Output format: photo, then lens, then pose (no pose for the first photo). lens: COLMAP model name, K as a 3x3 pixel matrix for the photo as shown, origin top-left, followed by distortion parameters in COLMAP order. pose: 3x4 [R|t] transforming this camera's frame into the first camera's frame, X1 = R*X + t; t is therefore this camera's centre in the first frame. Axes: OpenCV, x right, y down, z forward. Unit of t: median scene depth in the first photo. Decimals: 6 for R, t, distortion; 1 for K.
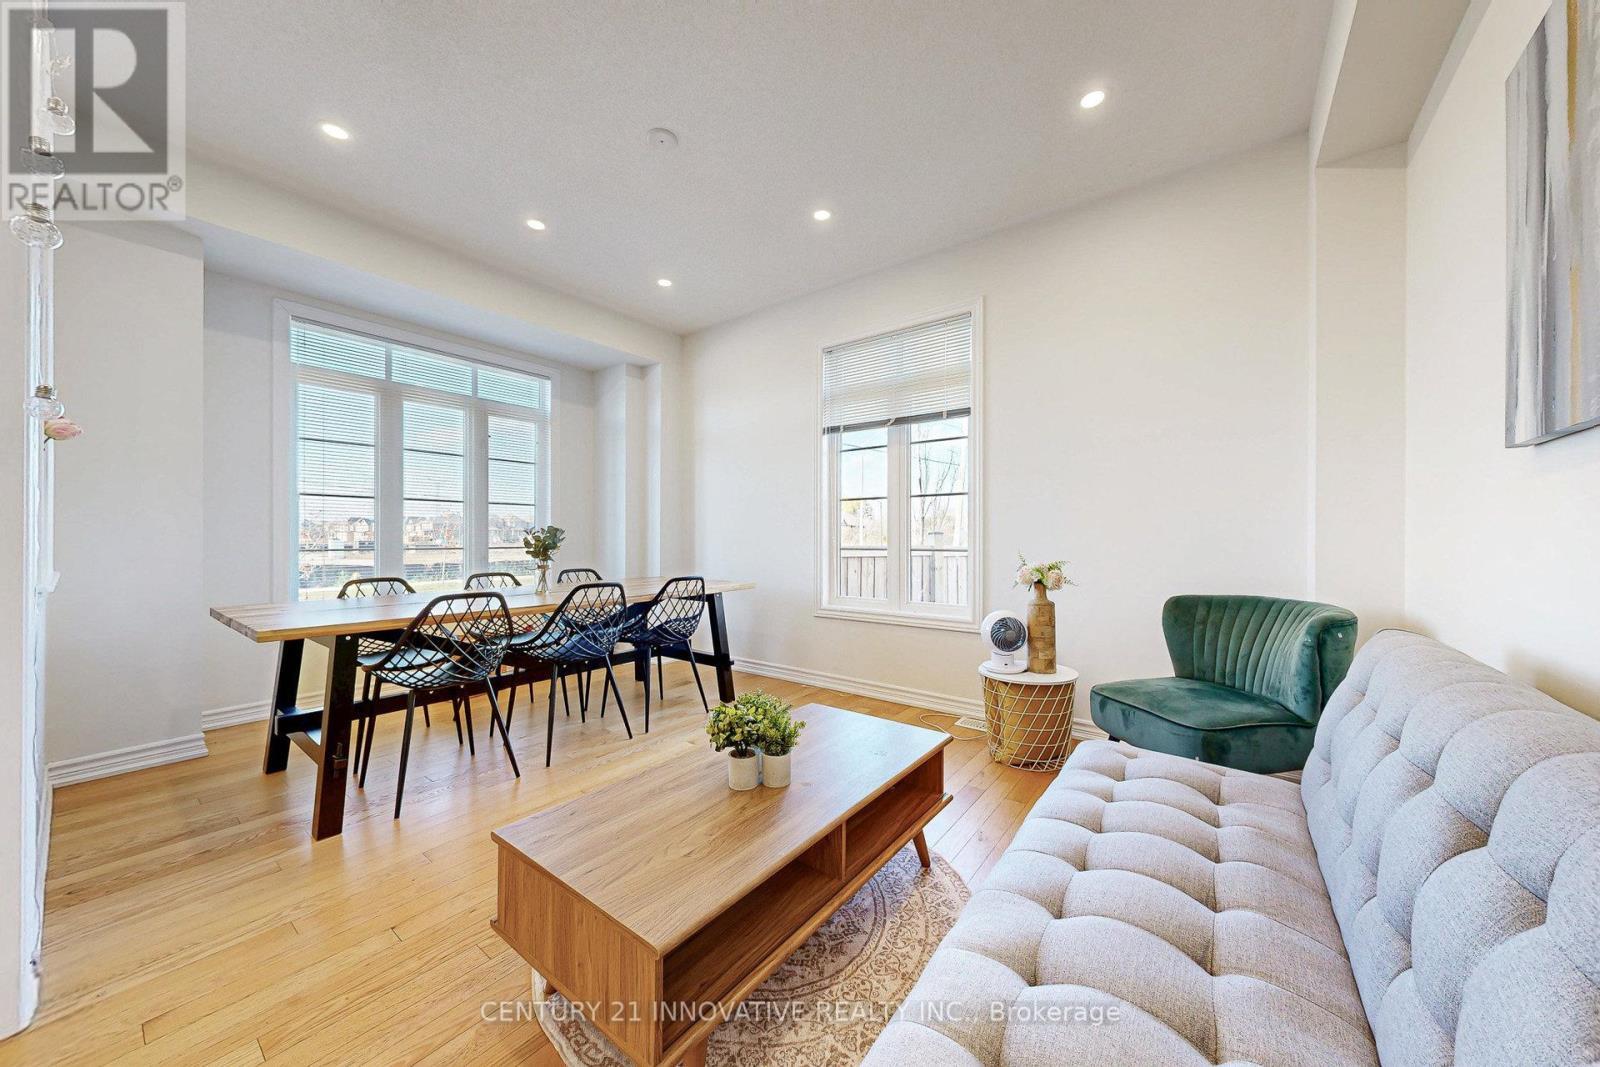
lens RADIAL K [[555.0, 0, 800.0], [0, 555.0, 533.5], [0, 0, 1]] dist [0.000179, -0.000036]
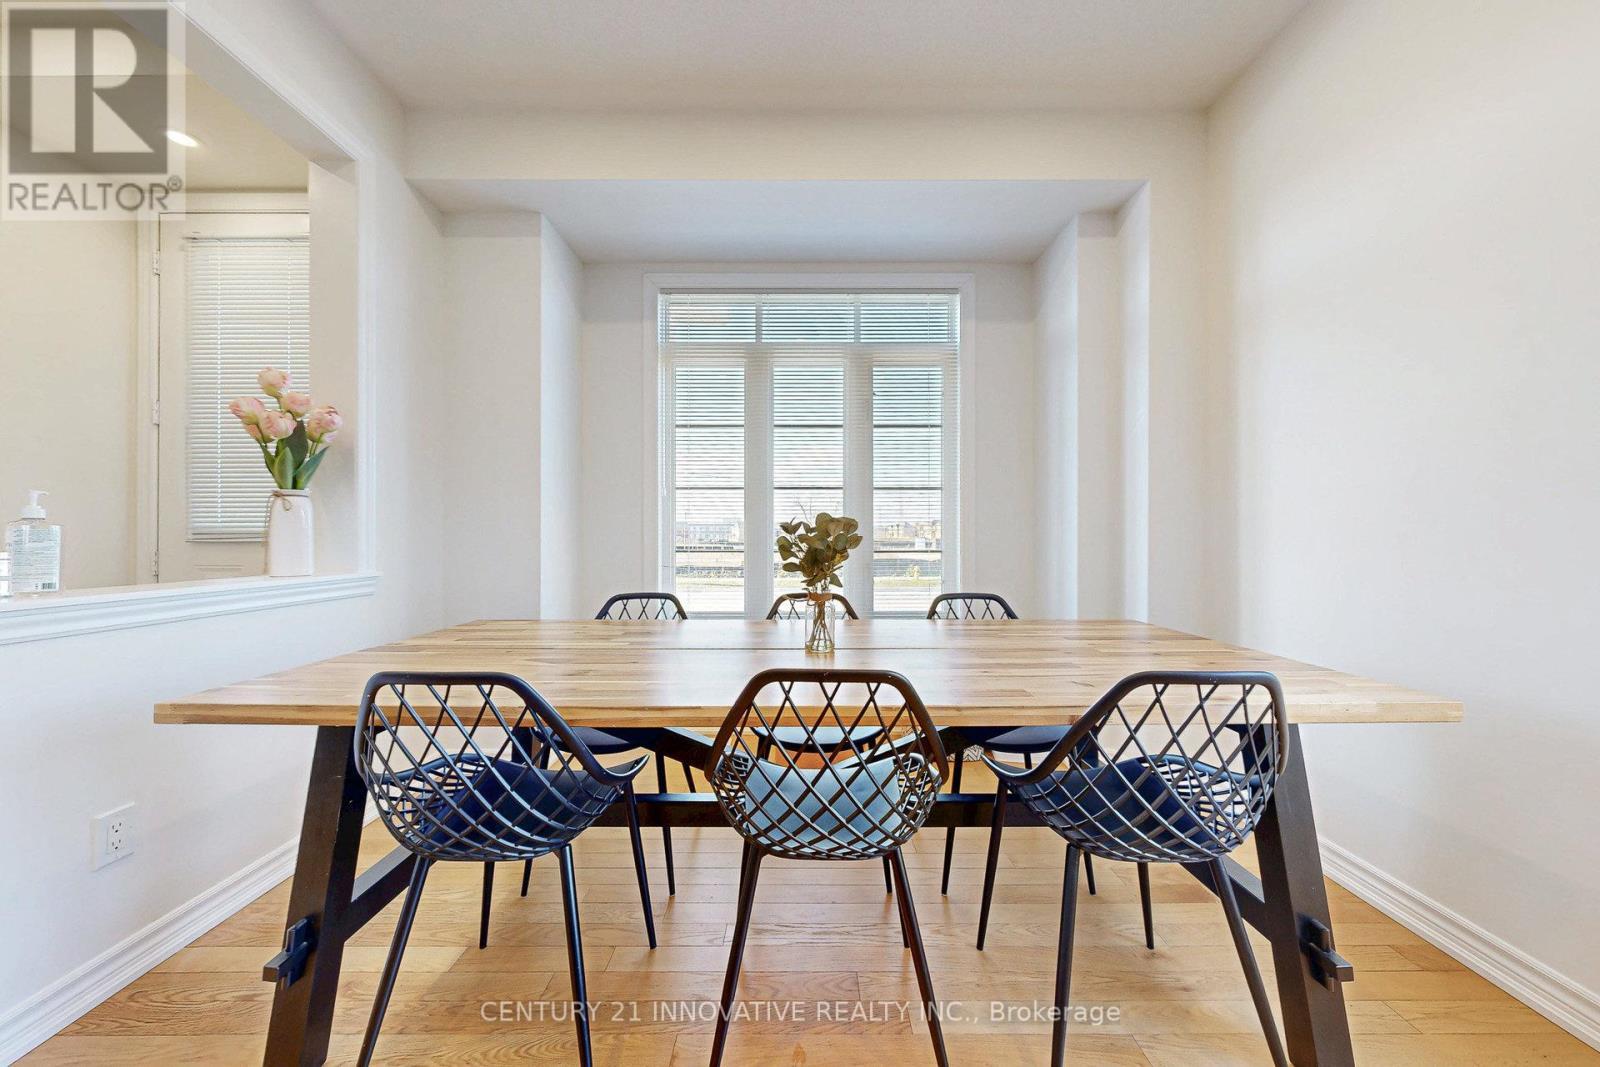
lens RADIAL K [[555.0, 0, 800.0], [0, 555.0, 533.5], [0, 0, 1]] dist [0.000179, -0.000036]
pose [[0.602201, 0.000788, -0.798344, -0.058038], [0.002704, 0.999992, 0.003026, 0.000365], [0.798340, -0.003981, 0.602194, 0.561822]]
